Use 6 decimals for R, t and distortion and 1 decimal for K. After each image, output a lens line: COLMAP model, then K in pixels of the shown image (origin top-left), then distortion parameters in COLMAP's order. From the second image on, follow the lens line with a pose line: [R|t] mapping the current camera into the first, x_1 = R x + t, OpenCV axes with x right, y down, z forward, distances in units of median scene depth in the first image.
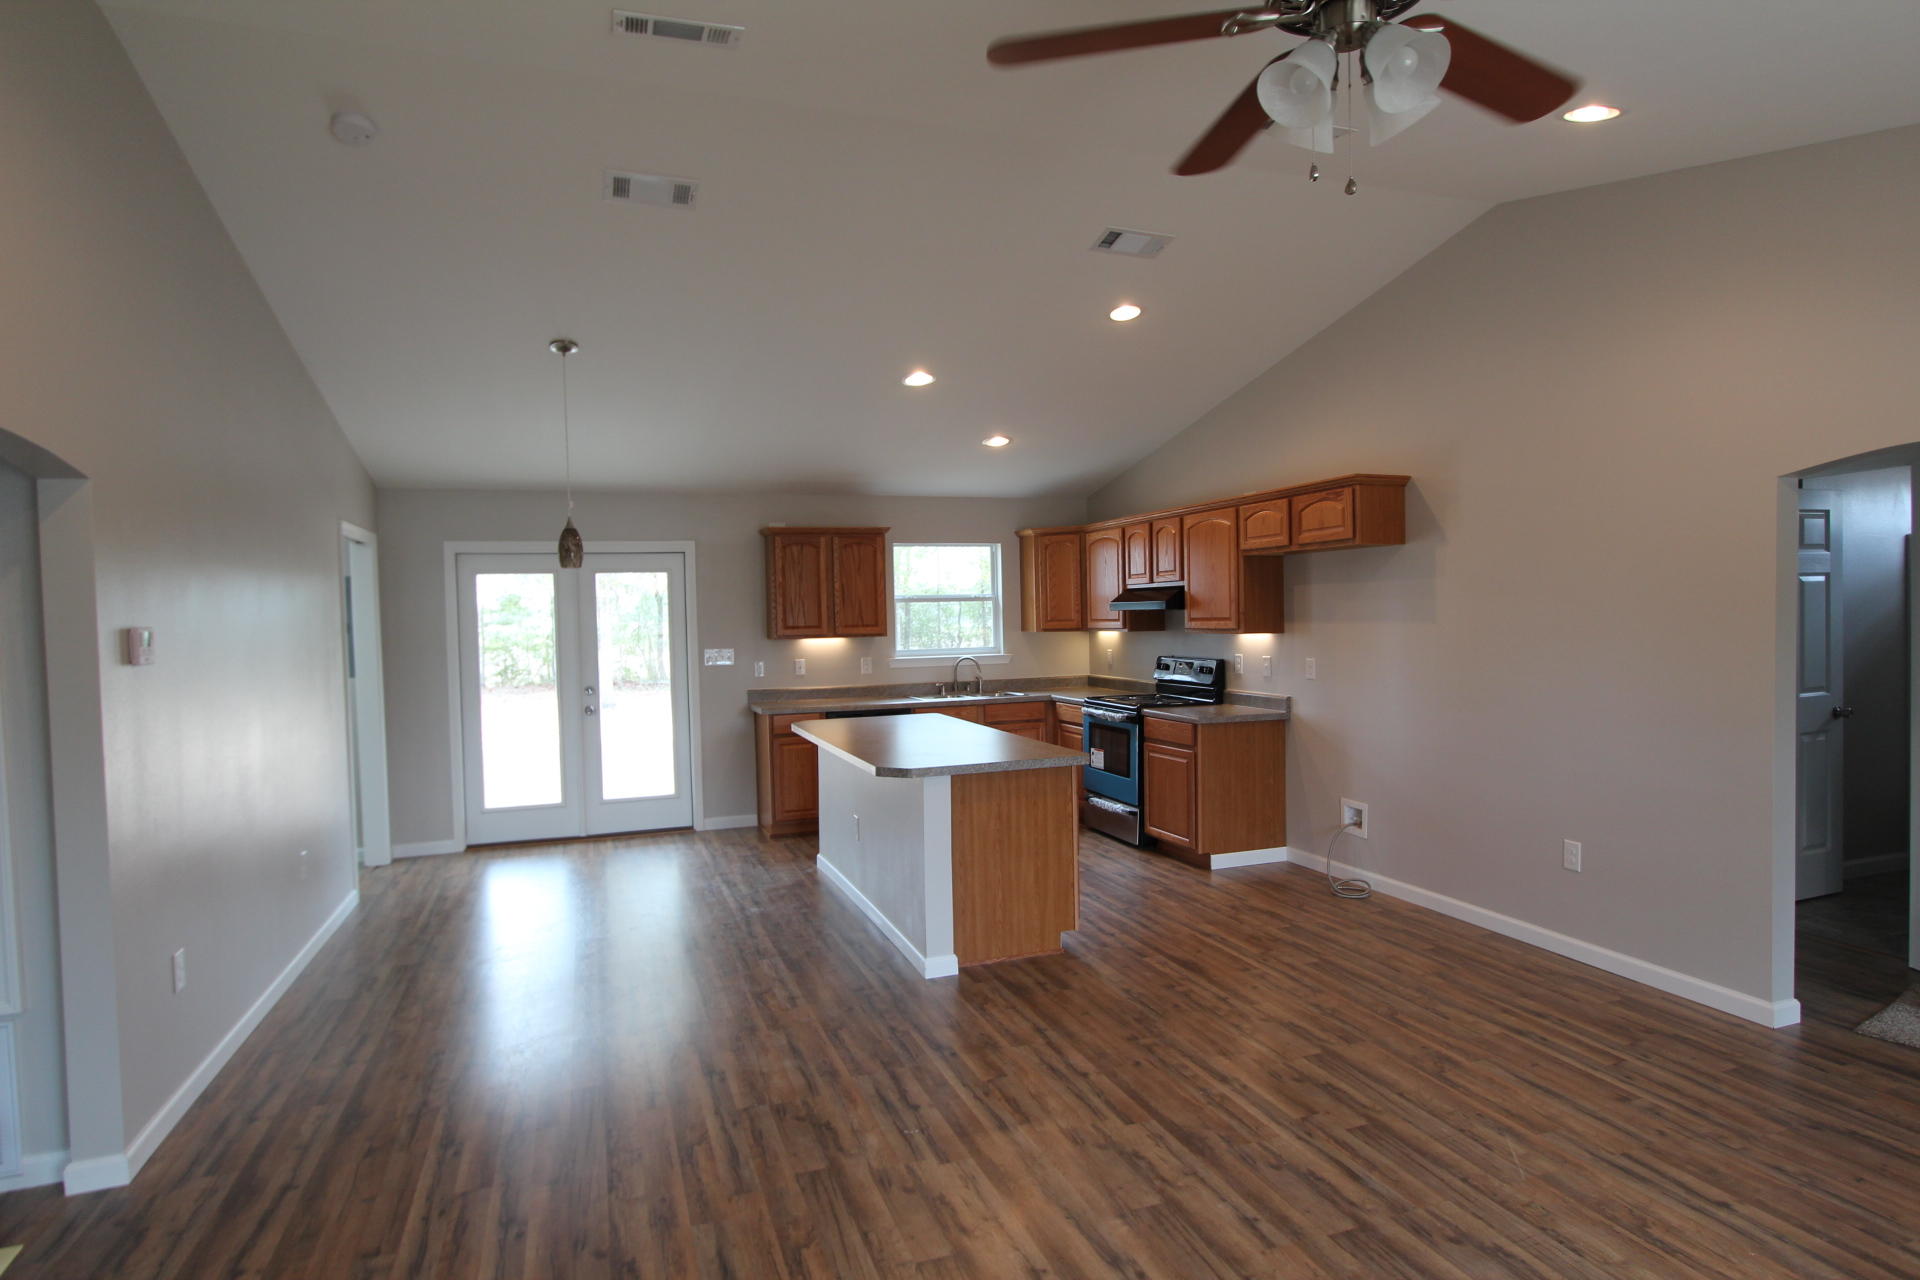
lens RADIAL K [[1050.9, 0, 961.7], [0, 1050.9, 650.8], [0, 0, 1]] dist [-0.018759, 0.001327]
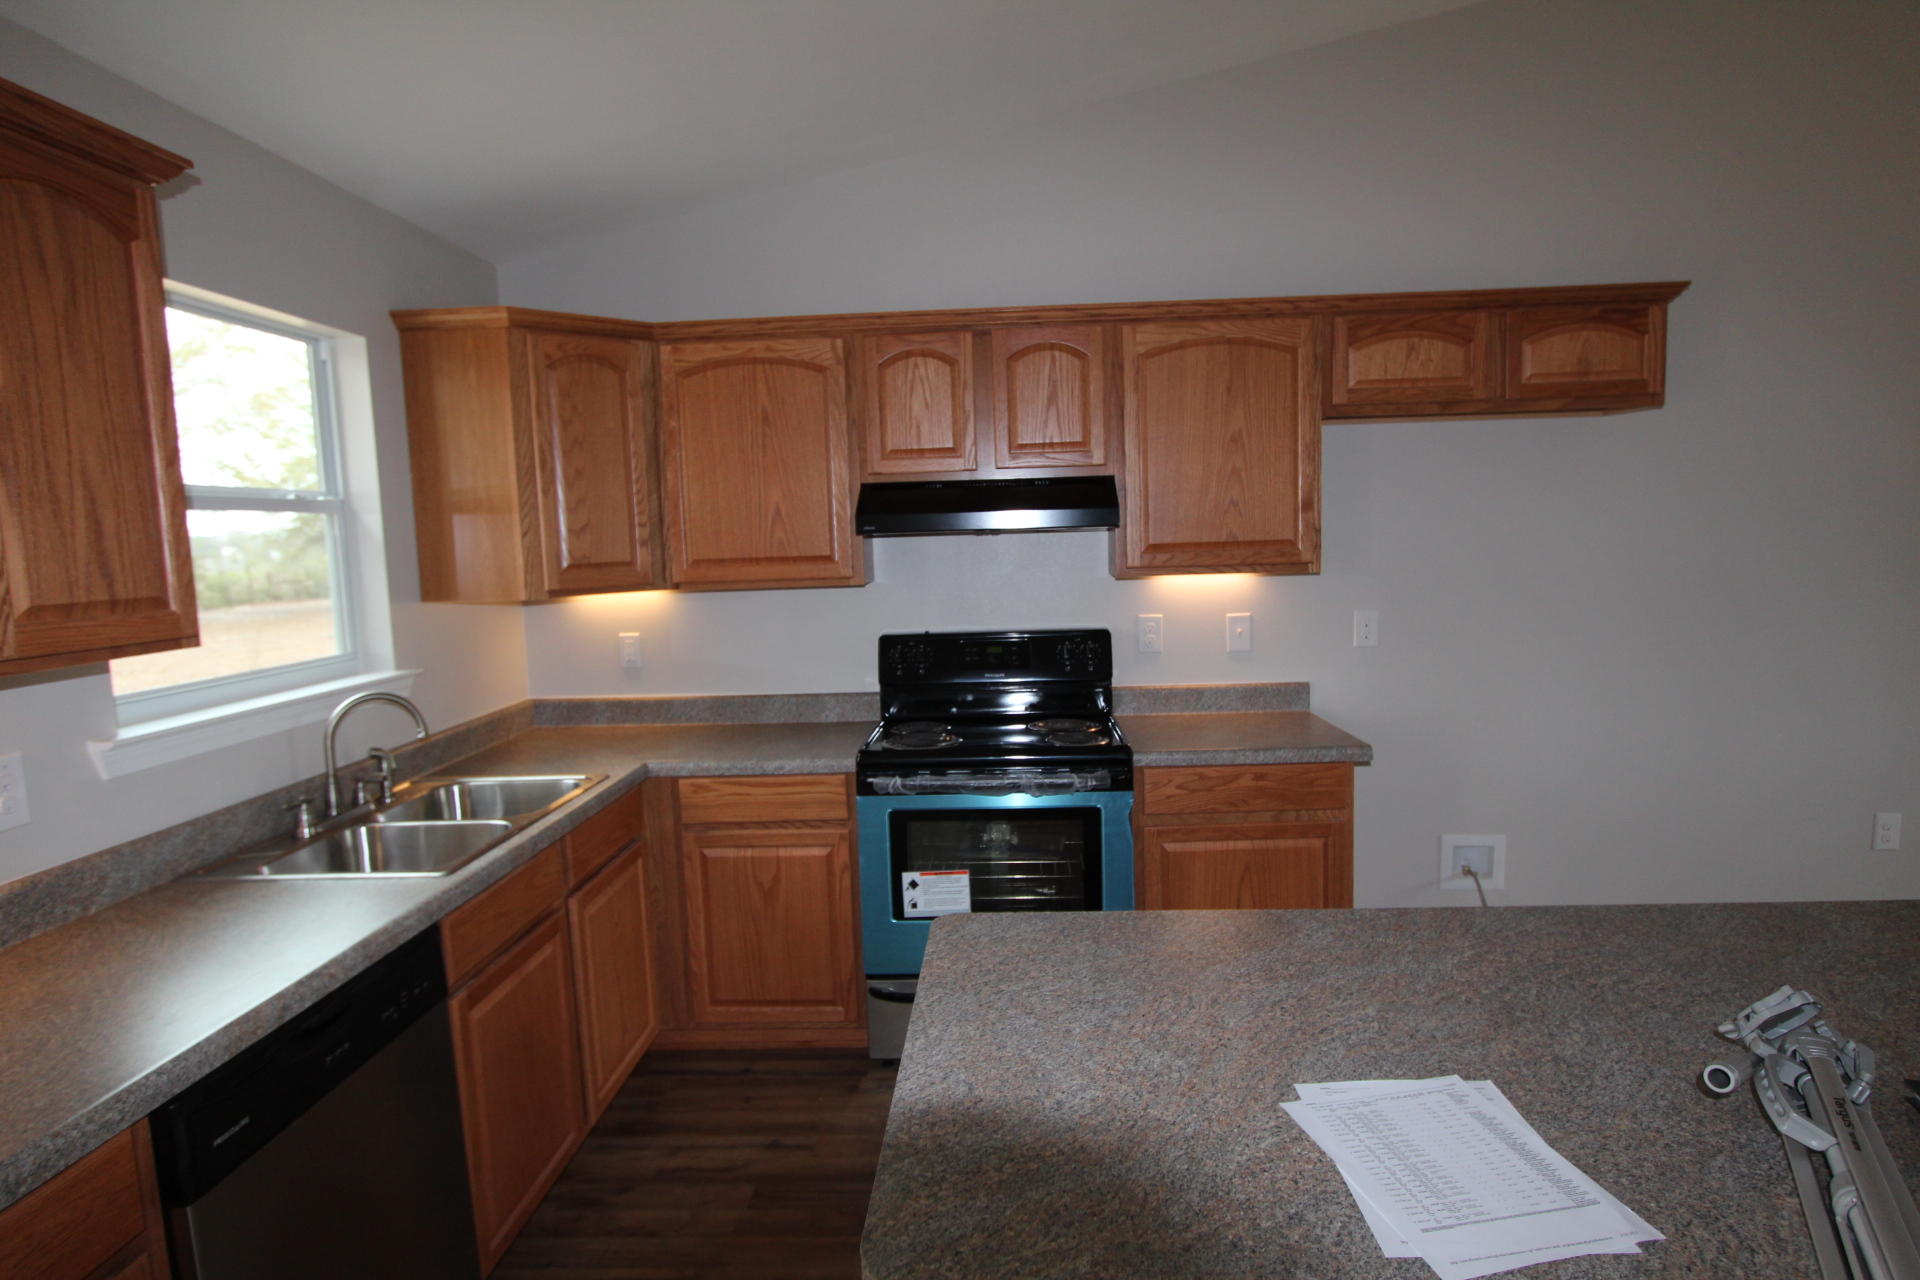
lens RADIAL K [[1045.2, 0, 960.0], [0, 1045.2, 640.0], [0, 0, 1]] dist [-0.000840, 0.000200]
pose [[0.389161, -0.085364, 0.917206, -0.240244], [0.053113, 0.996120, 0.070173, -0.024784], [-0.919637, 0.021407, 0.392185, 0.847351]]
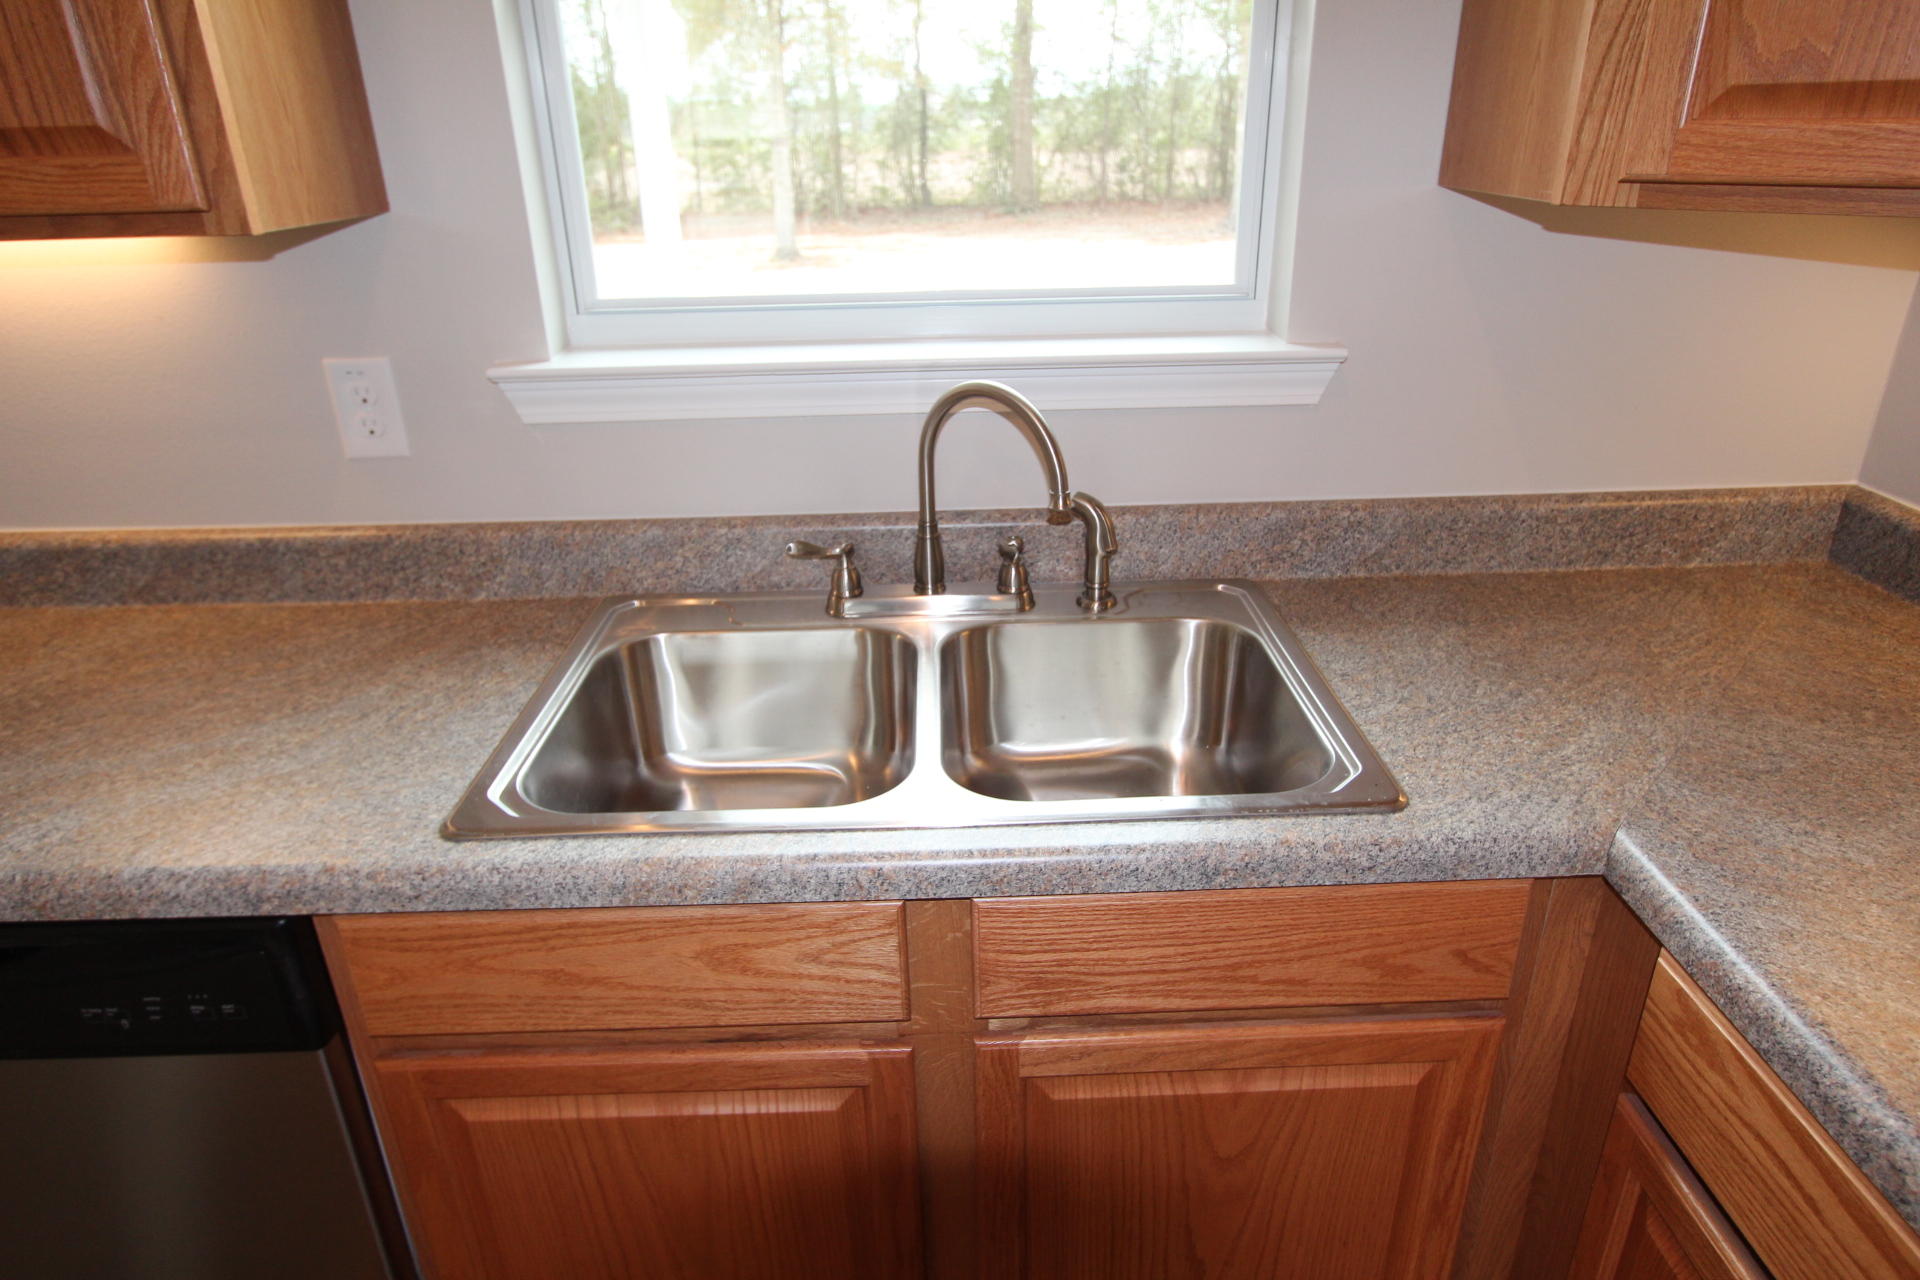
lens RADIAL K [[1160.7, 0, 960.0], [0, 1160.7, 640.0], [0, 0, 1]] dist [-0.001065, -0.000668]
pose [[0.949293, 0.131873, -0.285398, 0.057950], [-0.012664, 0.923079, 0.384403, -0.025406], [0.314137, -0.361297, 0.877942, 0.993045]]
